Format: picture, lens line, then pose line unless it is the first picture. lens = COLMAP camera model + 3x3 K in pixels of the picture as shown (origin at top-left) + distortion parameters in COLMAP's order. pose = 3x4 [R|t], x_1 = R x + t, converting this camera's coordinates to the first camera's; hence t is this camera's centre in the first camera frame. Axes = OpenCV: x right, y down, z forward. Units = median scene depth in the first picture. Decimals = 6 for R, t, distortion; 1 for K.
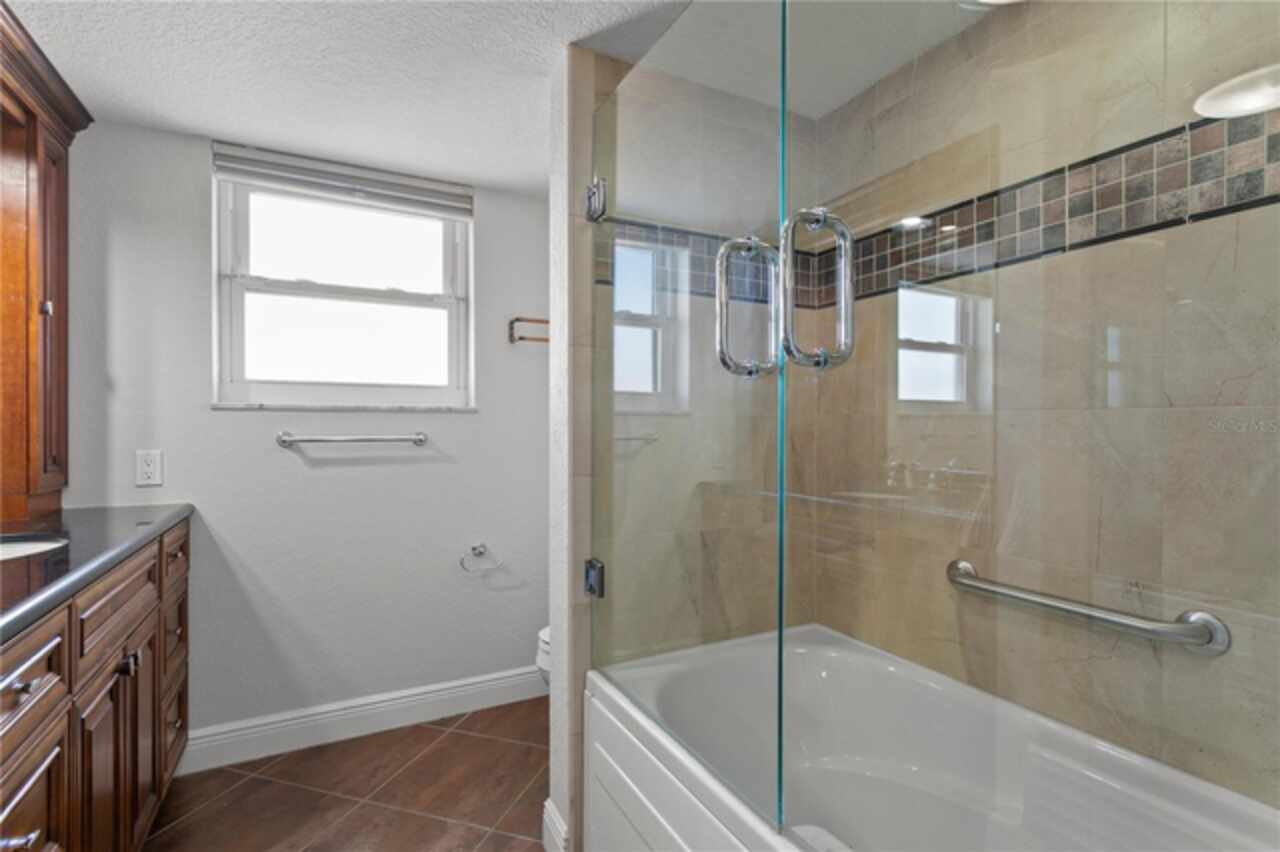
lens RADIAL K [[599.4, 0, 638.2], [0, 599.4, 425.3], [0, 0, 1]] dist [-0.002306, 0.000948]
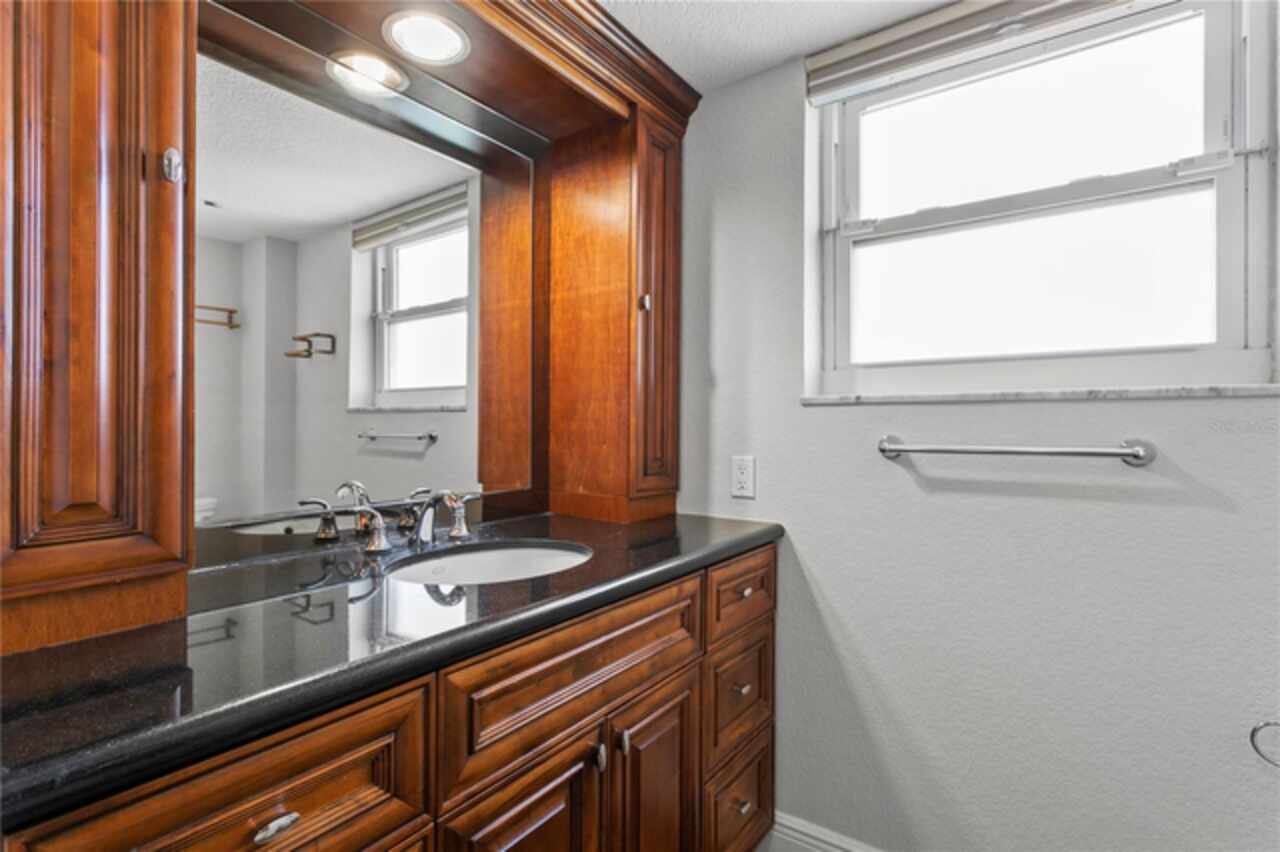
lens RADIAL K [[599.4, 0, 636.4], [0, 599.4, 425.0], [0, 0, 1]] dist [-0.002306, 0.000948]
pose [[0.438820, -0.002560, -0.898571, -0.114620], [-0.001768, 0.999992, -0.003712, 0.001708], [0.898573, 0.003218, 0.438811, 0.470925]]
